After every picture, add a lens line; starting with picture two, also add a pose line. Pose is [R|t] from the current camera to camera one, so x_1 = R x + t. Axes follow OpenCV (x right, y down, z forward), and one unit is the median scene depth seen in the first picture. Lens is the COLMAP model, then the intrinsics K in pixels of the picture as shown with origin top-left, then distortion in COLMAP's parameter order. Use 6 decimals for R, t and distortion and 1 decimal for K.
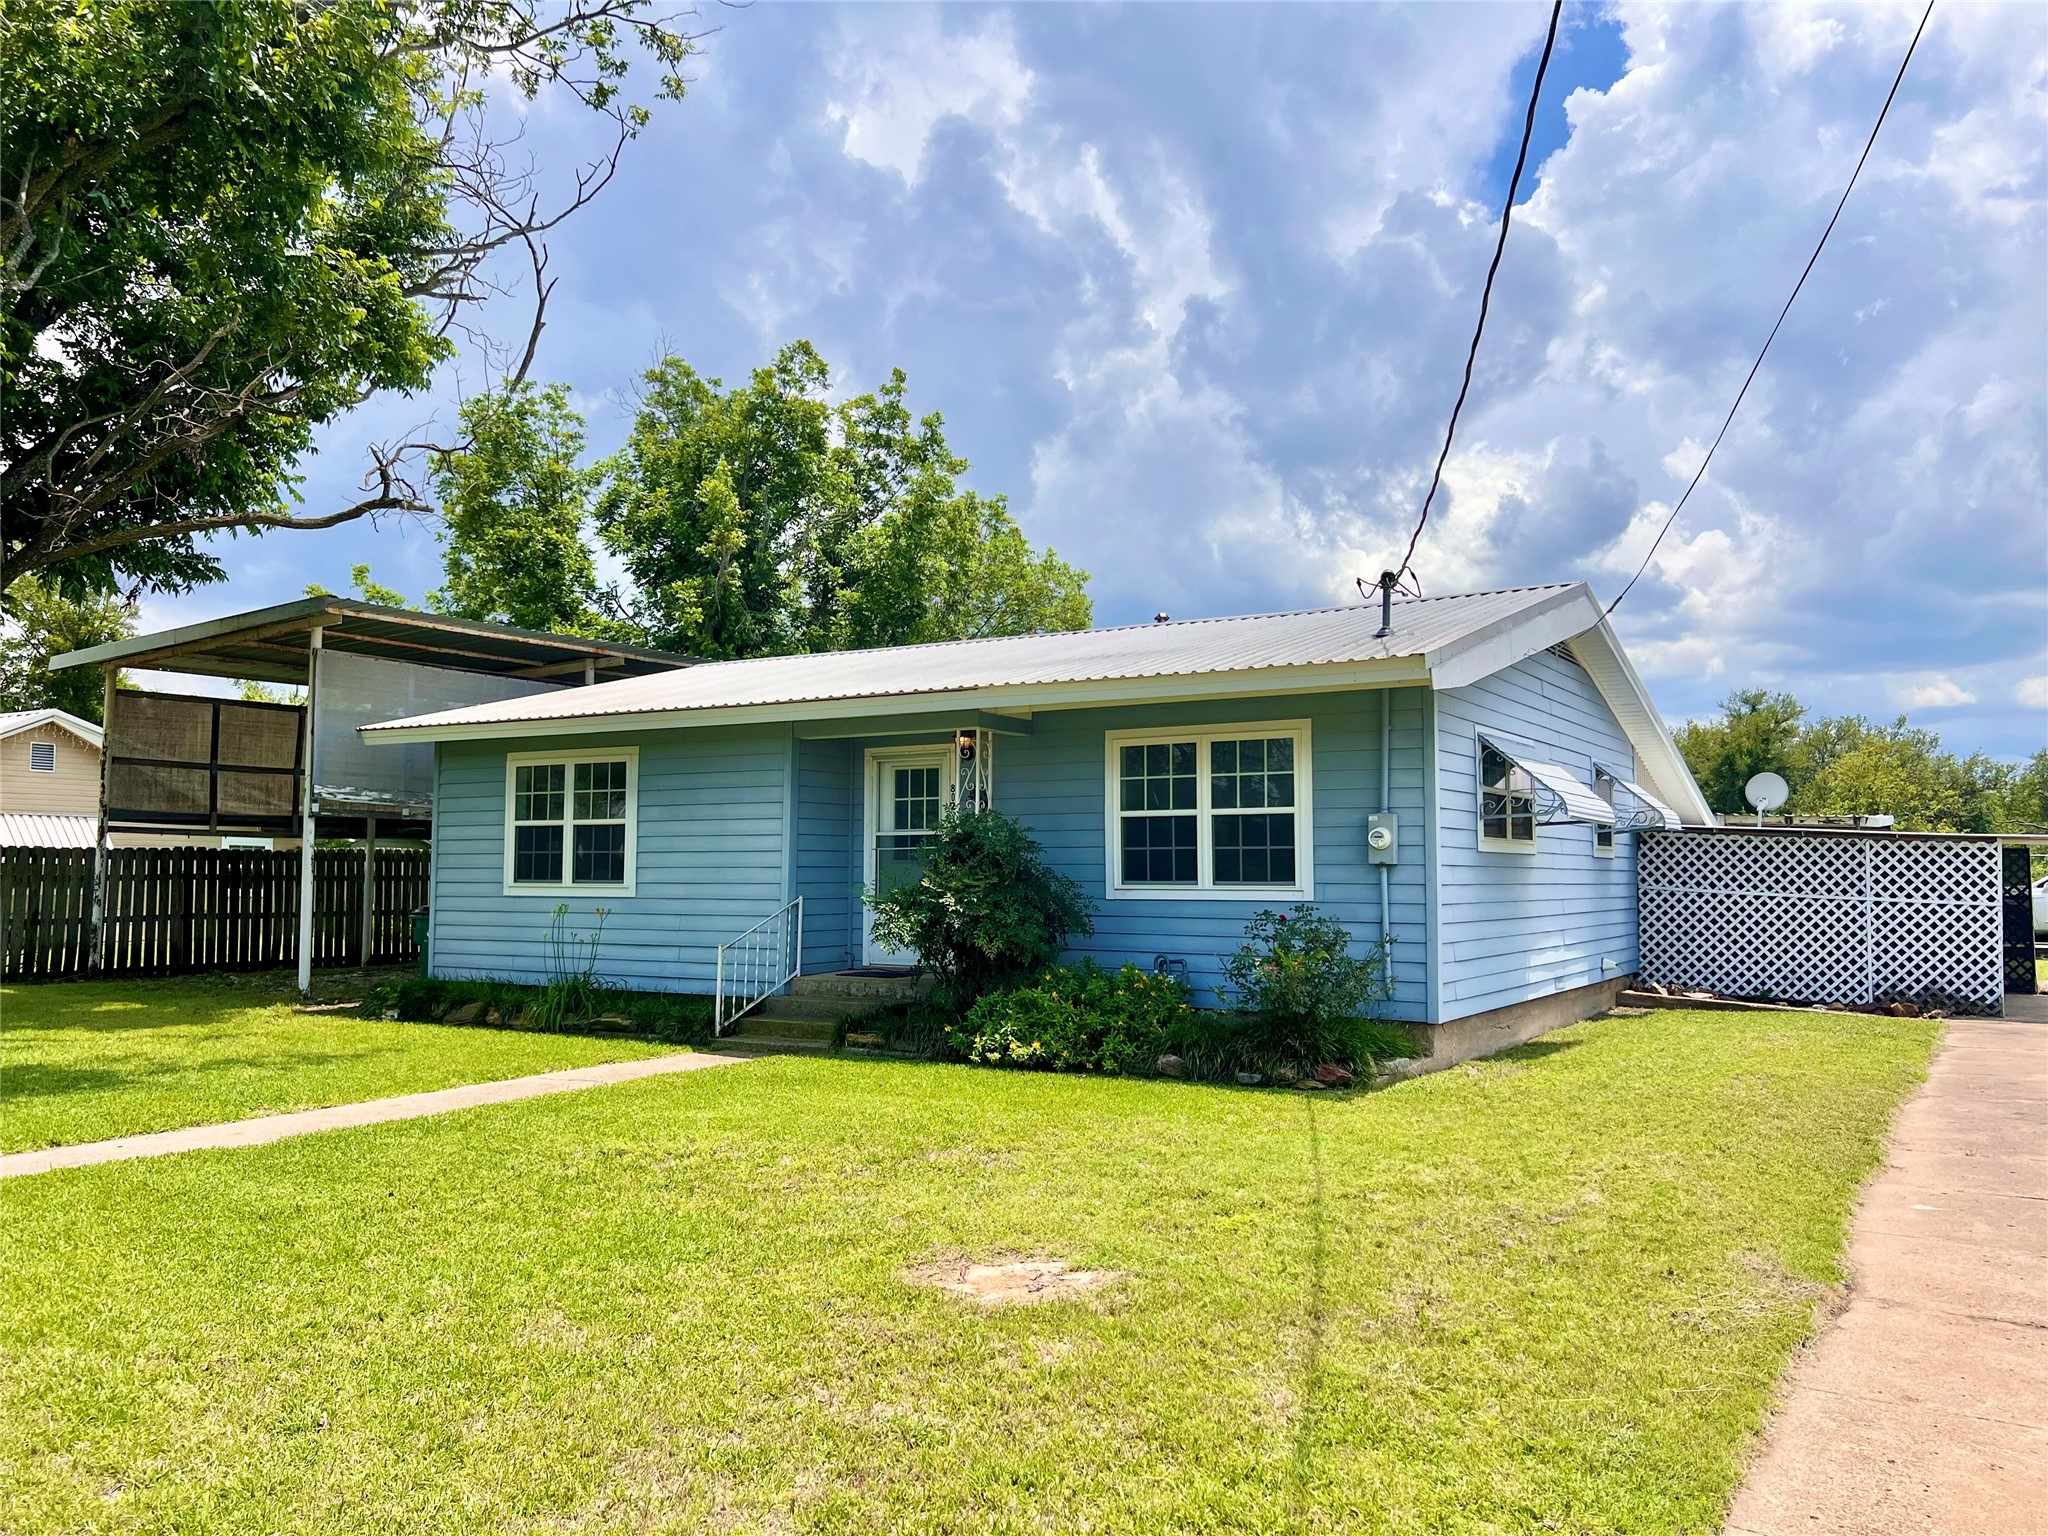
lens RADIAL K [[1525.4, 0, 1018.4], [0, 1525.4, 763.9], [0, 0, 1]] dist [0.079126, -0.090505]
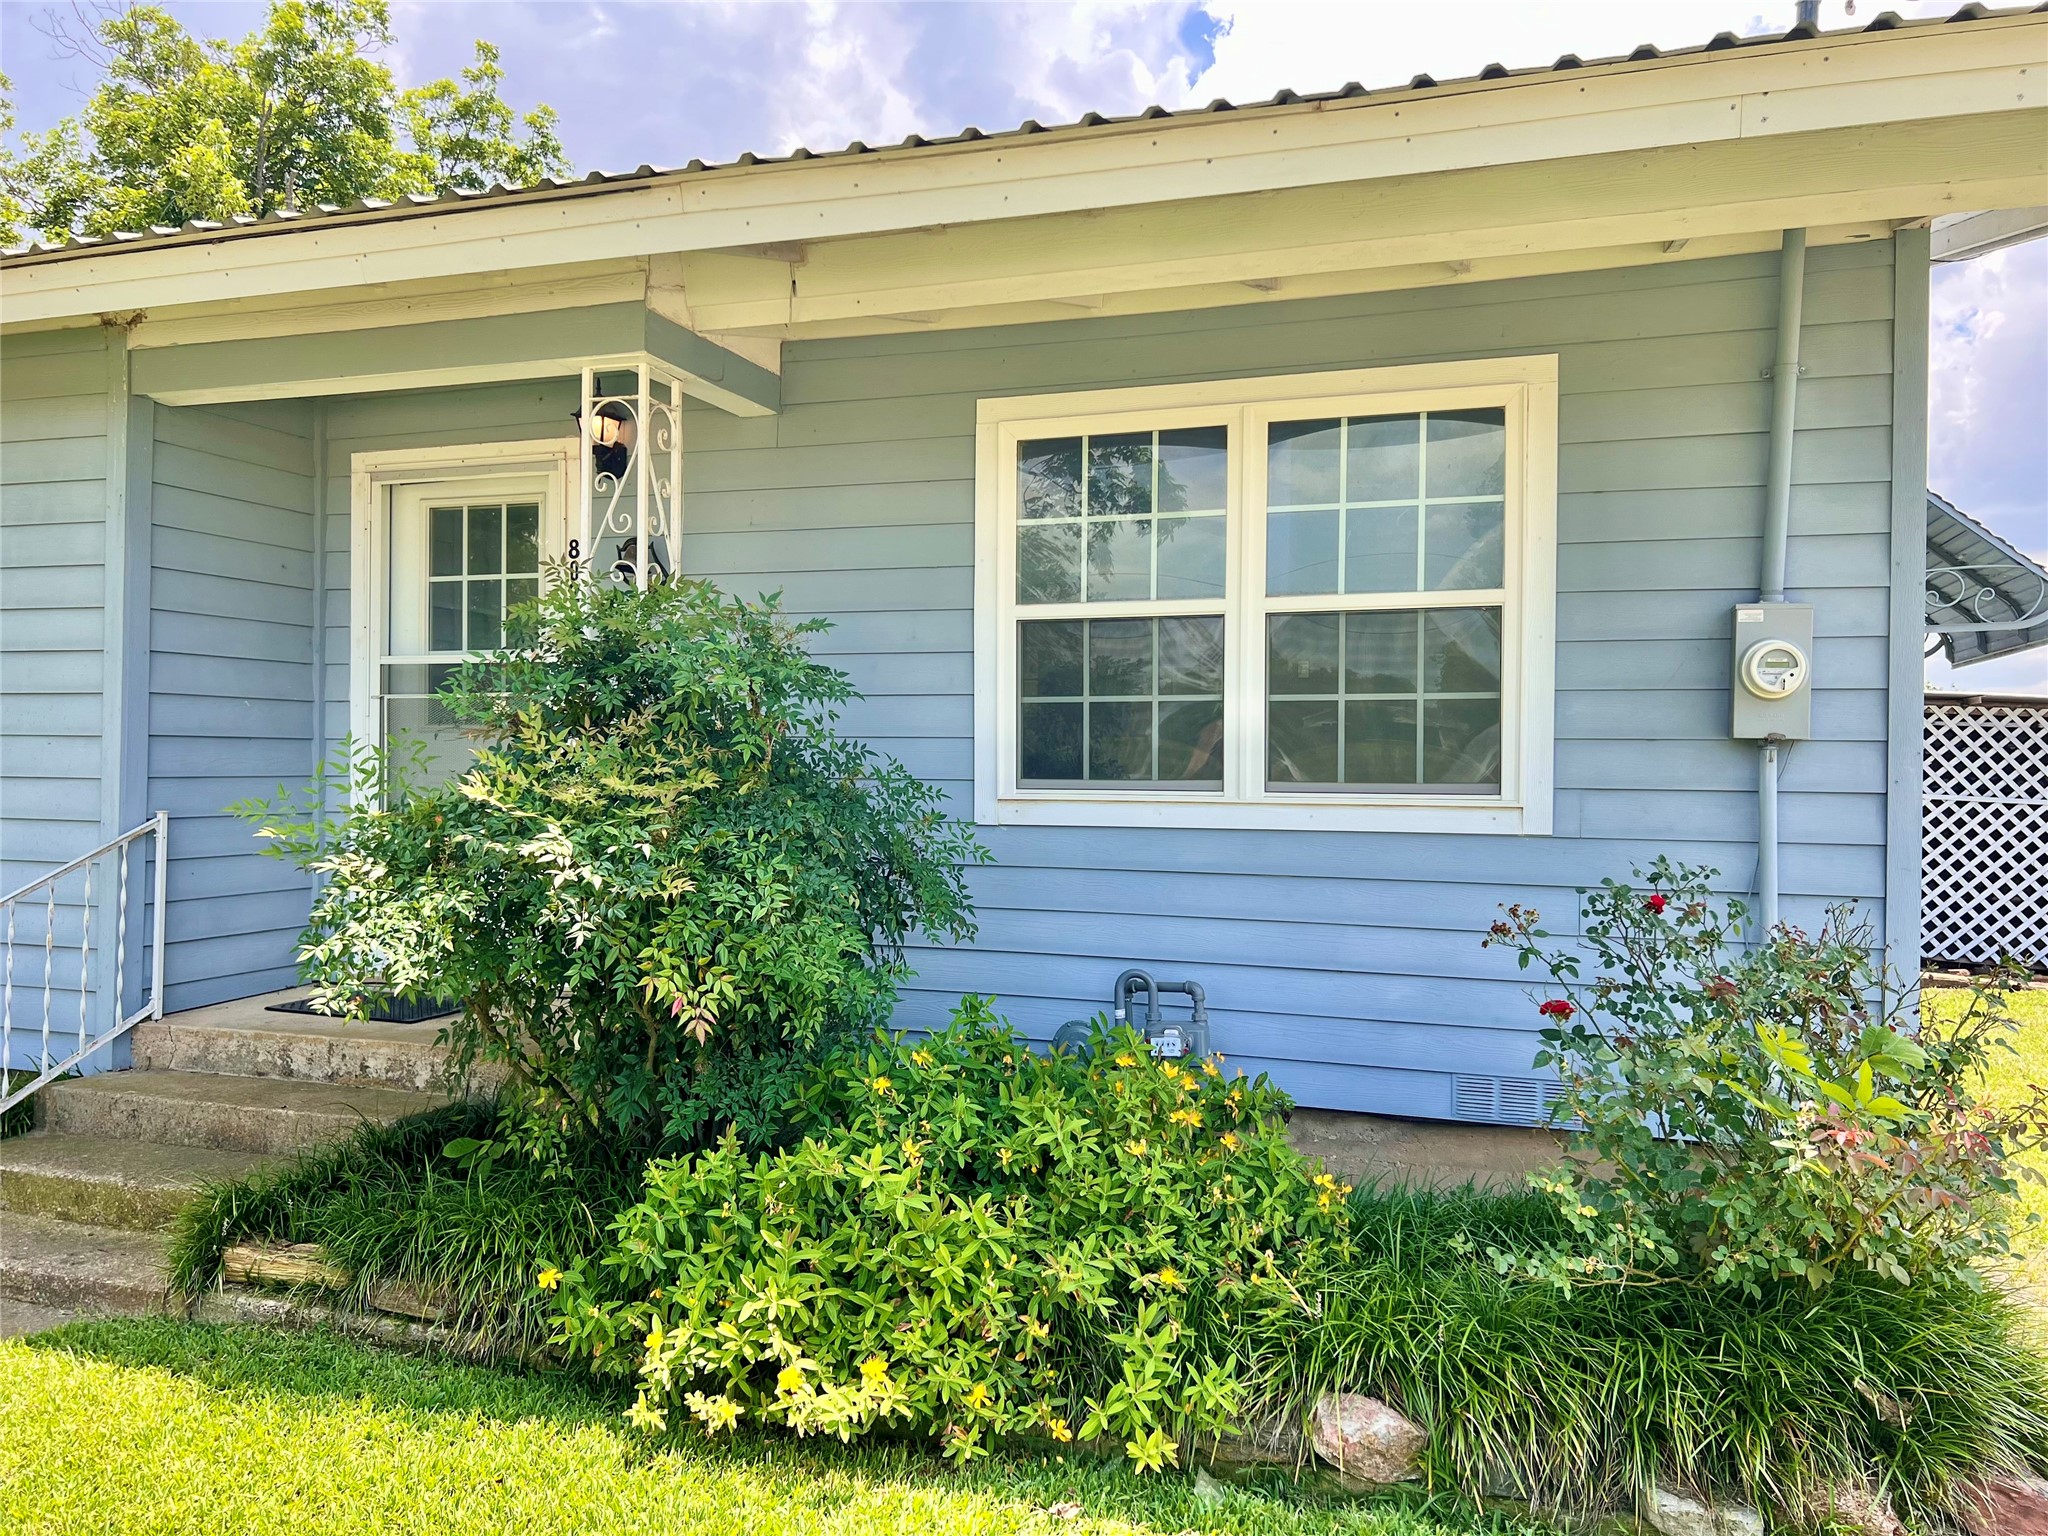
lens RADIAL K [[1571.2, 0, 1025.5], [0, 1571.2, 763.3], [0, 0, 1]] dist [0.010243, 0.004253]
pose [[0.973148, 0.005273, 0.230120, -0.018875], [-0.022475, 0.997137, 0.072198, 0.034450], [-0.229080, -0.075432, 0.970481, 0.482912]]
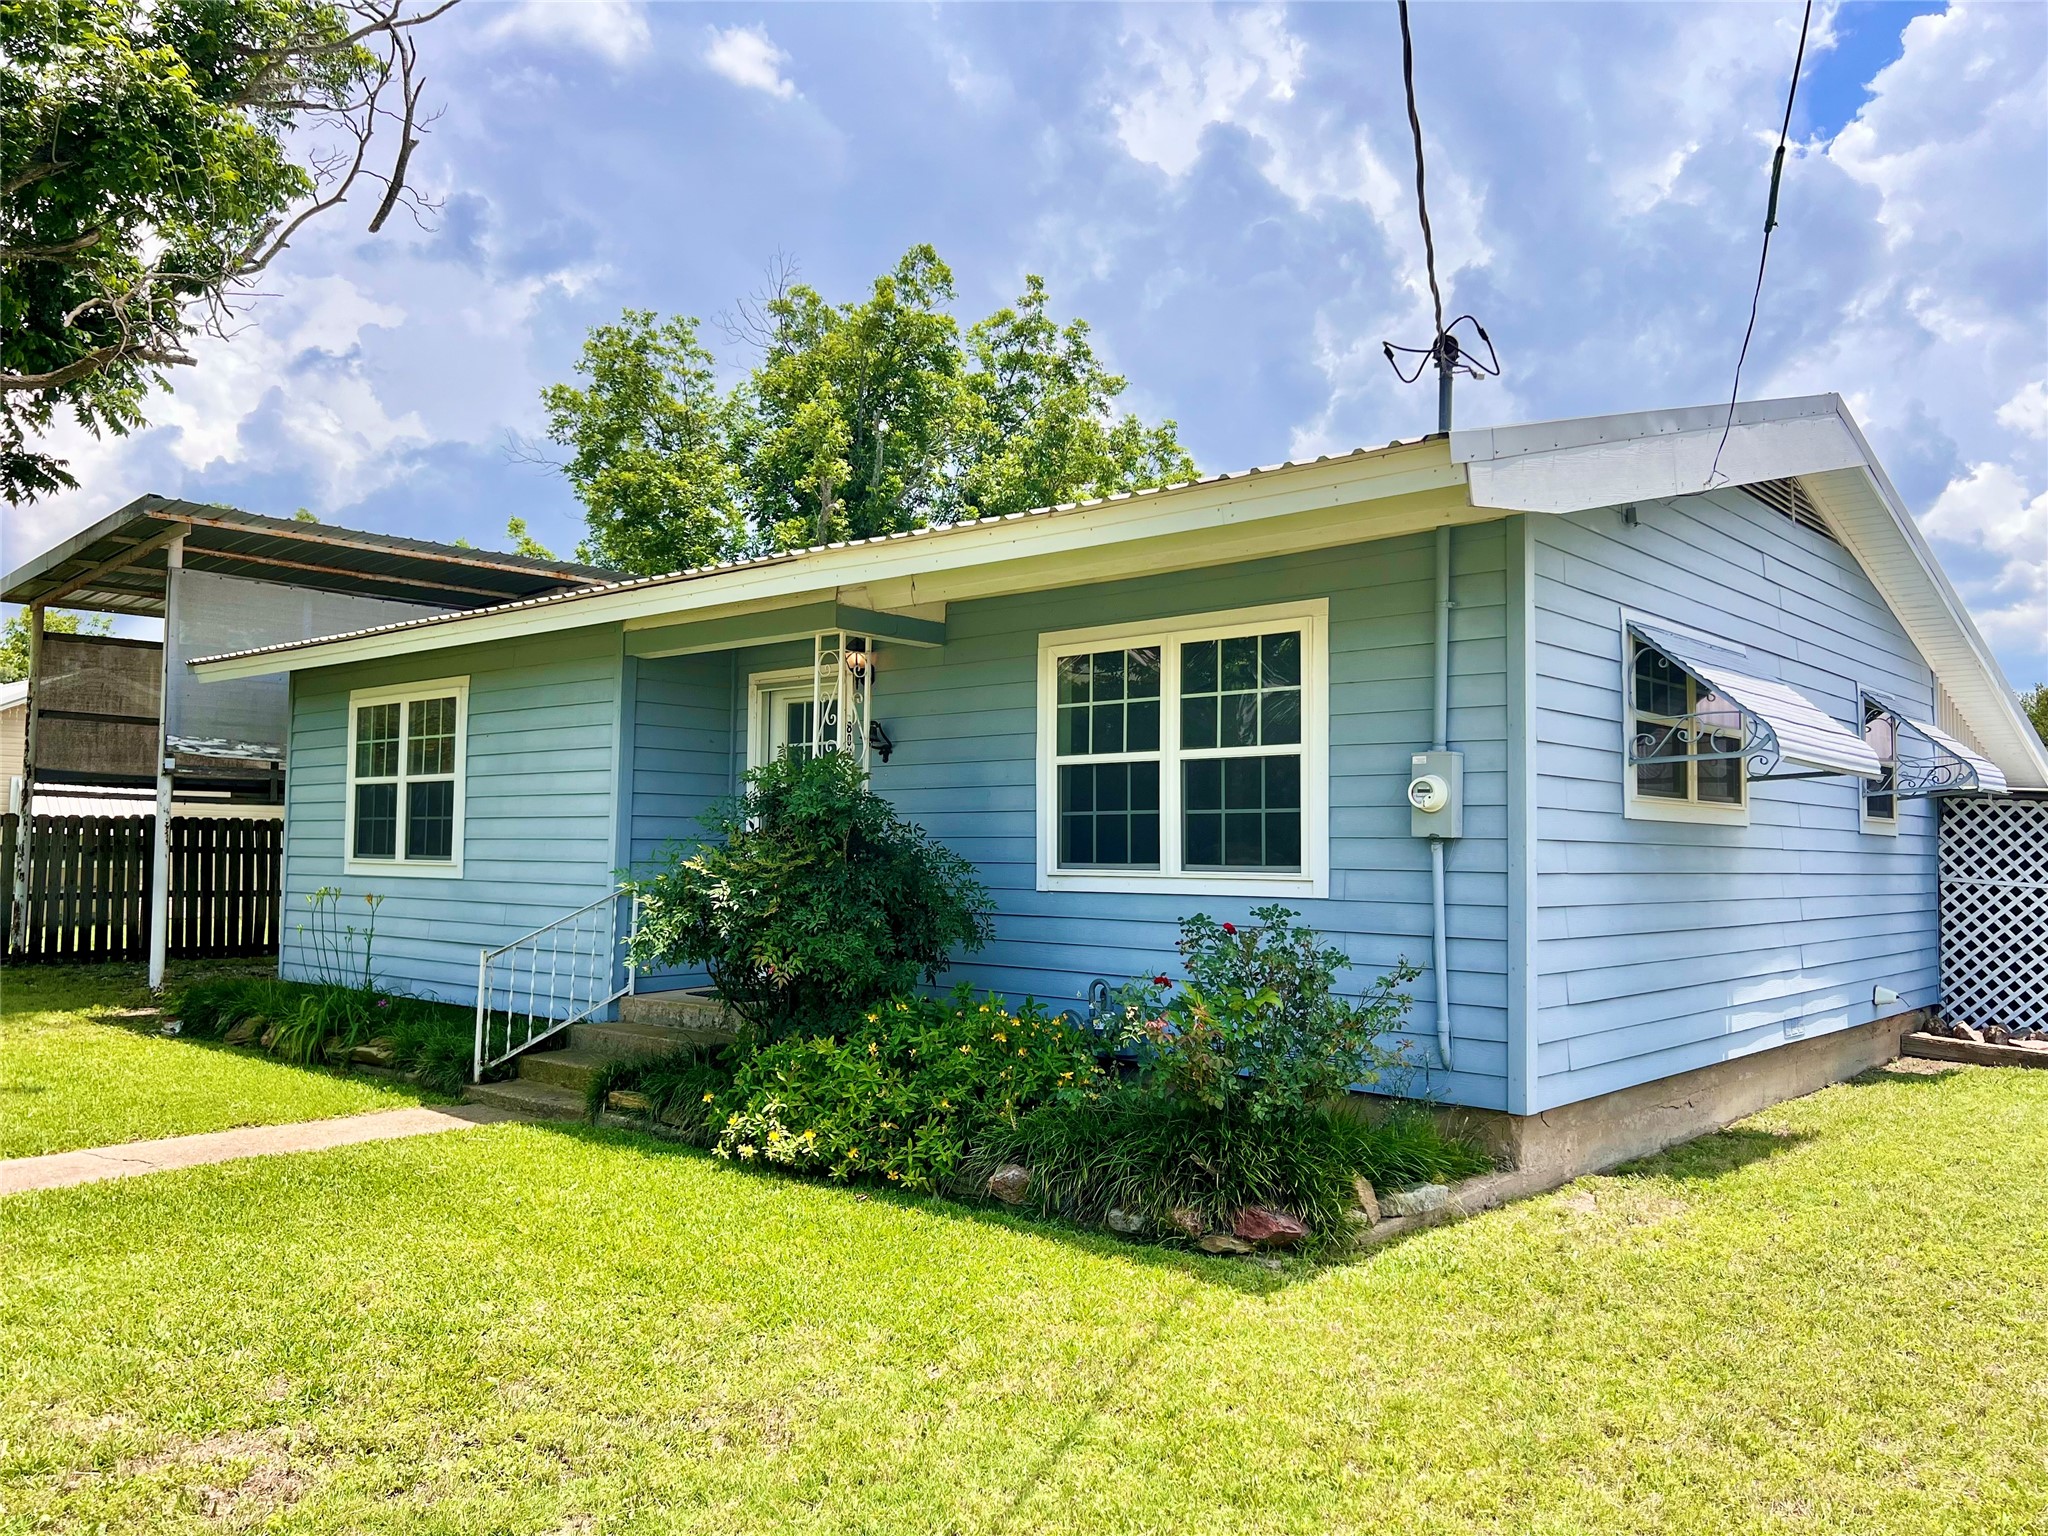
lens RADIAL K [[1541.8, 0, 1027.6], [0, 1541.8, 758.1], [0, 0, 1]] dist [0.047198, -0.032641]
pose [[0.986381, -0.001952, -0.164465, 0.130623], [0.003377, 0.999959, 0.008384, 0.021256], [0.164442, -0.008825, 0.986347, 0.281173]]
